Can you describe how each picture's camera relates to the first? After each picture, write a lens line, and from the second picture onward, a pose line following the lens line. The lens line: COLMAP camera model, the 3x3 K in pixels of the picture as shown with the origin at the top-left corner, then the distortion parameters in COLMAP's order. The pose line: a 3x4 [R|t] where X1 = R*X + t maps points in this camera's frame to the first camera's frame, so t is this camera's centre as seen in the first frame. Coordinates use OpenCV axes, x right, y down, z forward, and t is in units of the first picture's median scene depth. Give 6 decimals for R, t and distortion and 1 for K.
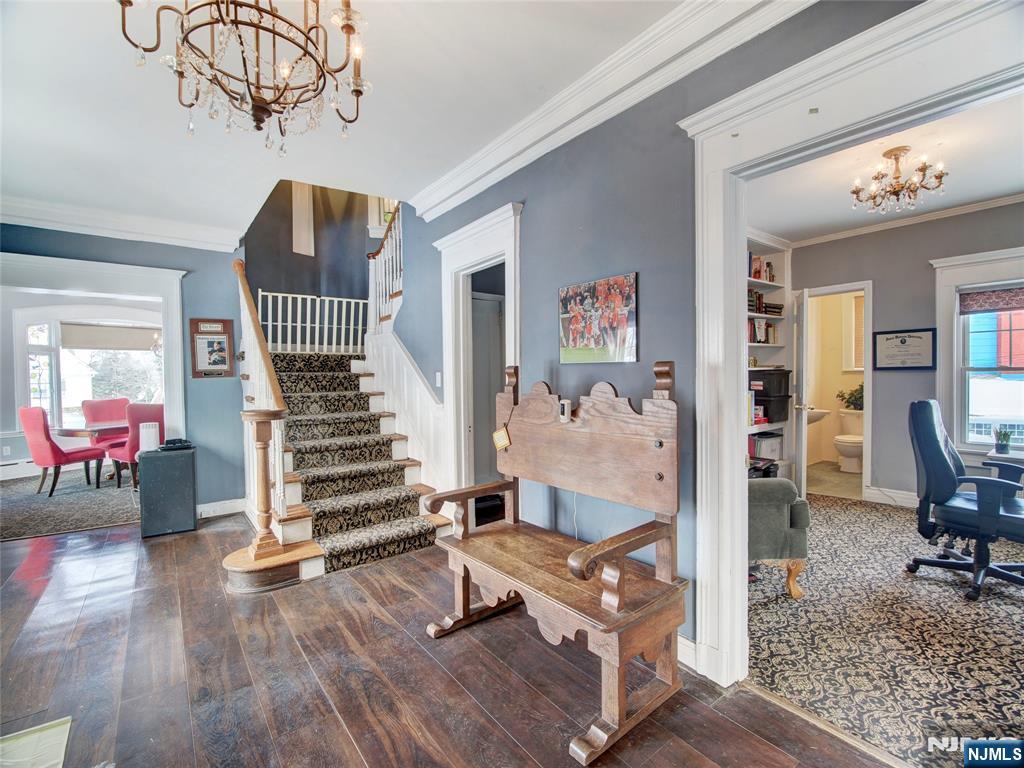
lens RADIAL K [[475.2, 0, 515.6], [0, 475.2, 376.0], [0, 0, 1]] dist [-0.013751, -0.000272]
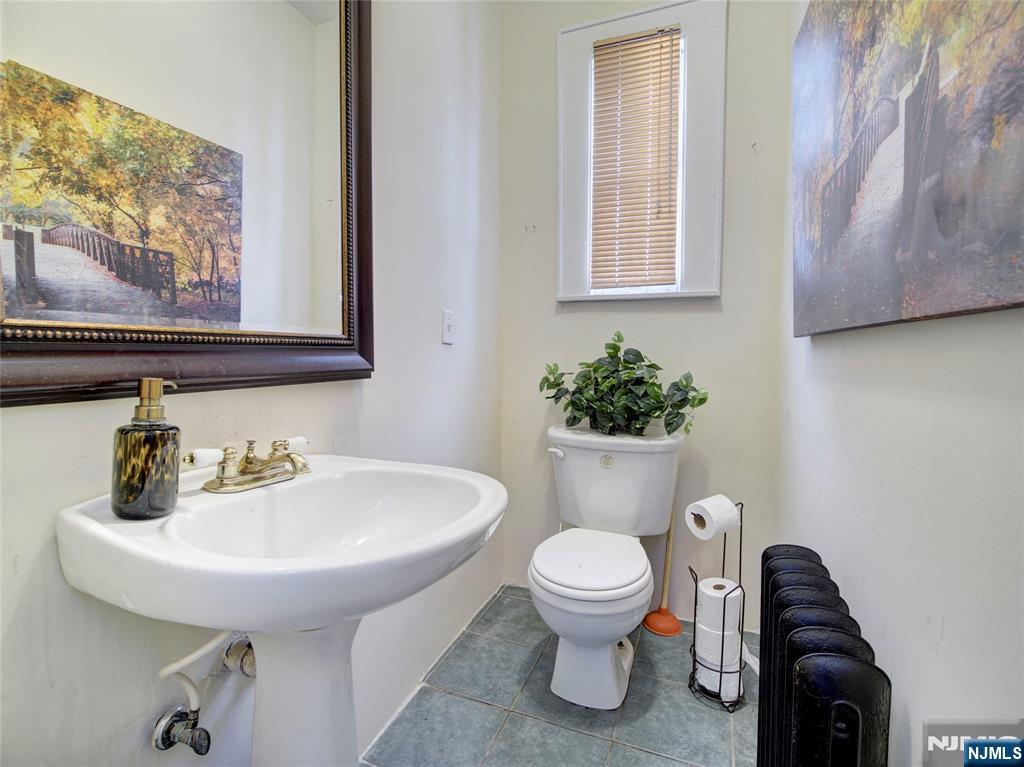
lens RADIAL K [[475.2, 0, 515.6], [0, 475.2, 375.5], [0, 0, 1]] dist [-0.013751, -0.000272]
pose [[0.854596, -0.007854, 0.519234, 0.736801], [-0.009182, 0.999501, 0.030231, 0.040910], [-0.519212, -0.030603, 0.854098, 1.084399]]
